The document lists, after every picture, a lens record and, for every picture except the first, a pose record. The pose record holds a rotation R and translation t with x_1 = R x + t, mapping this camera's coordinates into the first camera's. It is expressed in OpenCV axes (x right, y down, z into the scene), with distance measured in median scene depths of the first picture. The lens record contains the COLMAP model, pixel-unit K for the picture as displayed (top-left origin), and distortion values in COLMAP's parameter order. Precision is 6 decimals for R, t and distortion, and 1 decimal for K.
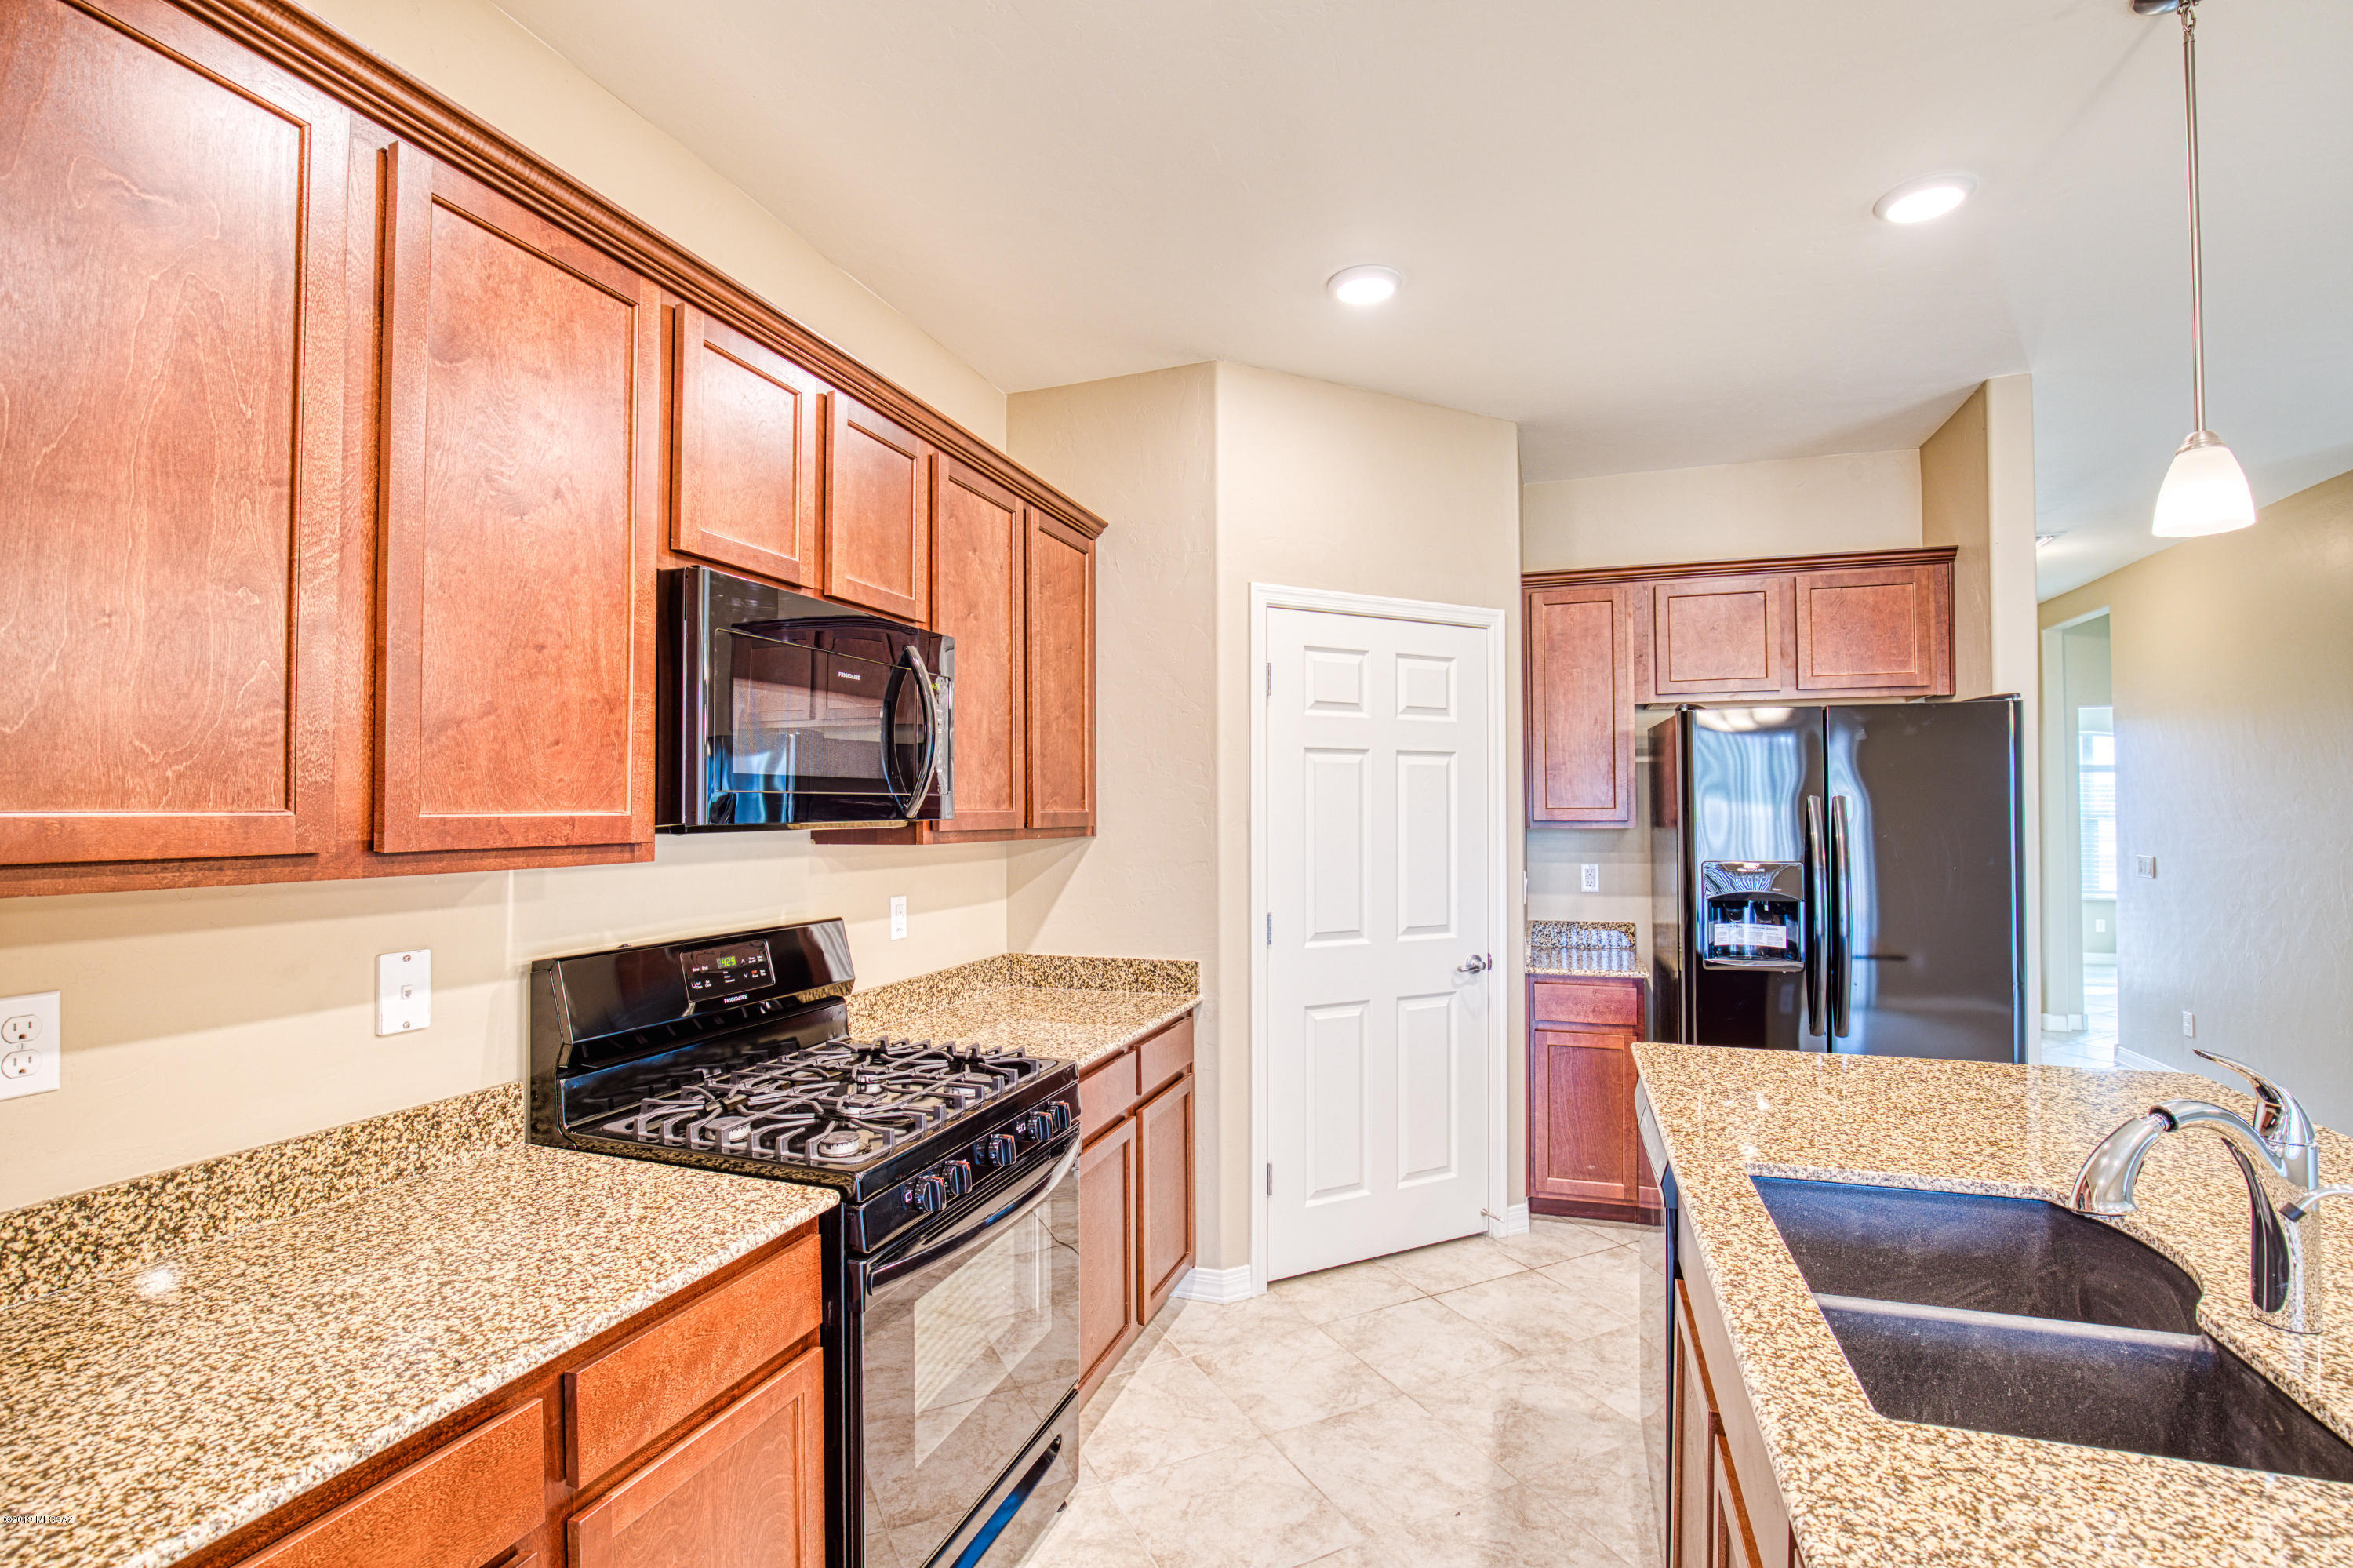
lens RADIAL K [[1074.5, 0, 1175.6], [0, 1074.5, 786.3], [0, 0, 1]] dist [-0.038799, 0.008148]
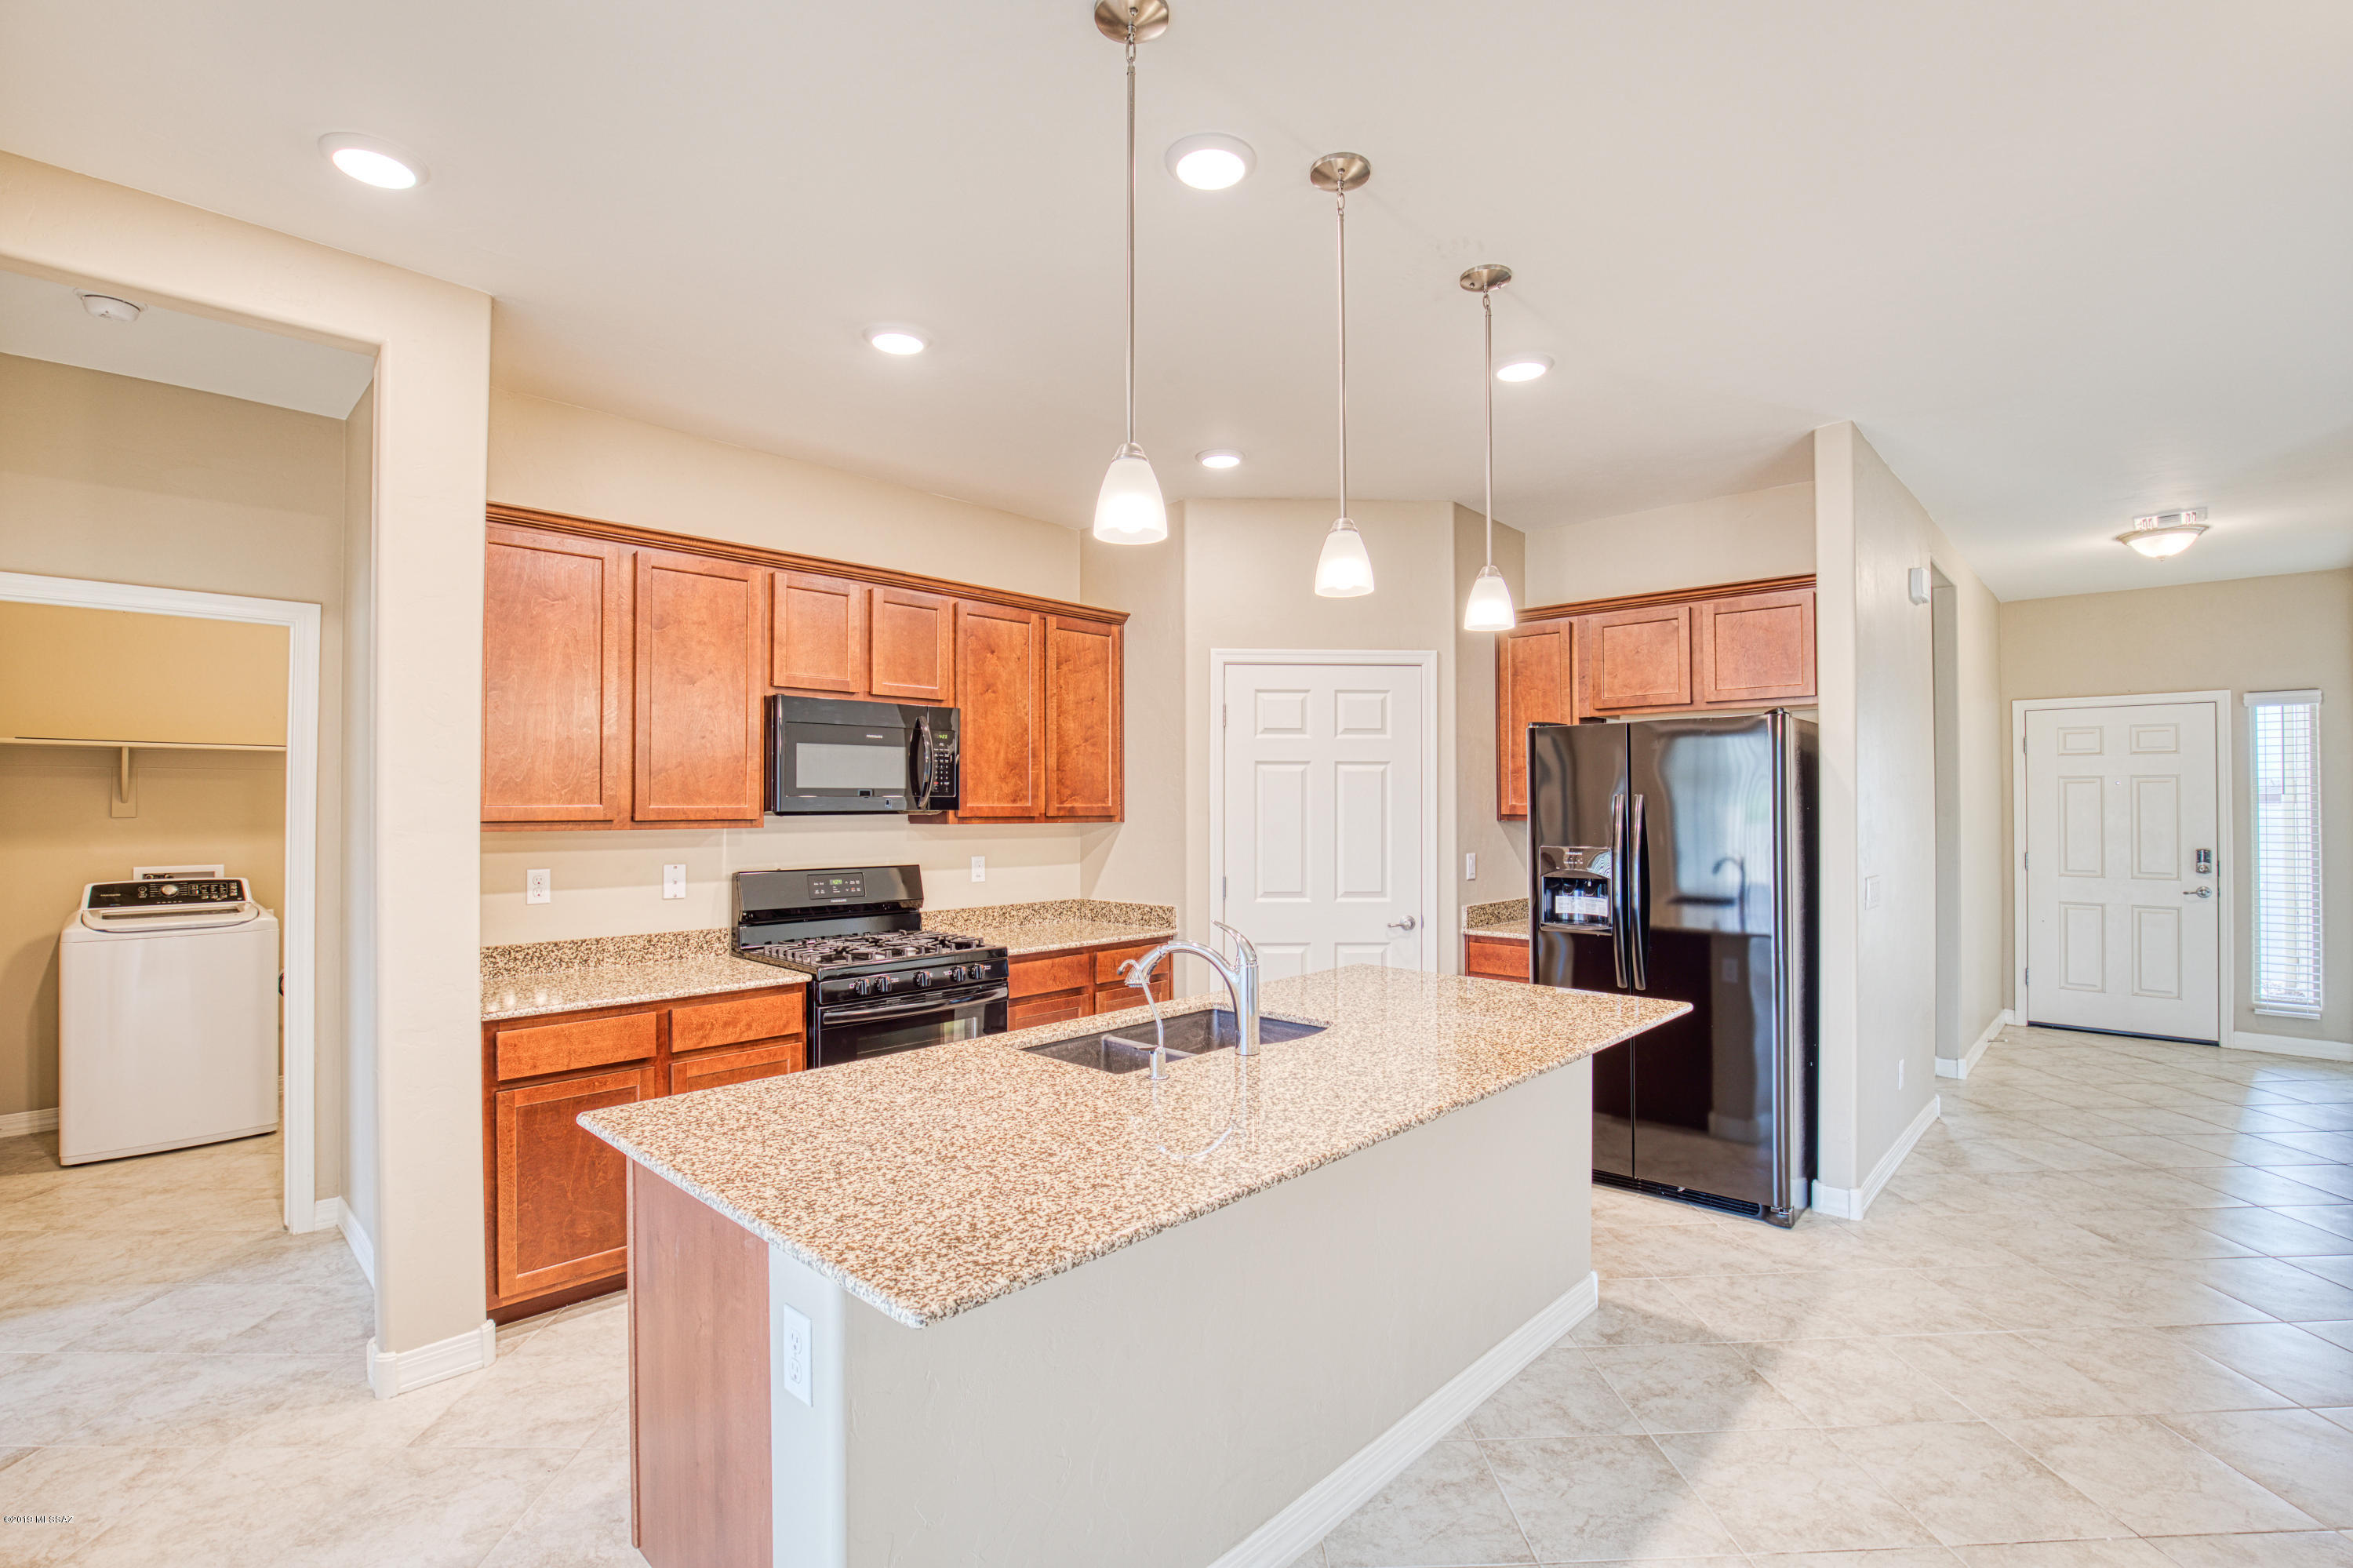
lens RADIAL K [[1074.5, 0, 1177.6], [0, 1074.5, 792.3], [0, 0, 1]] dist [-0.038799, 0.008148]
pose [[0.910246, -0.003466, -0.414054, 0.637080], [0.007755, 0.999932, 0.008678, -0.008539], [0.413996, -0.011110, 0.910211, -0.349586]]
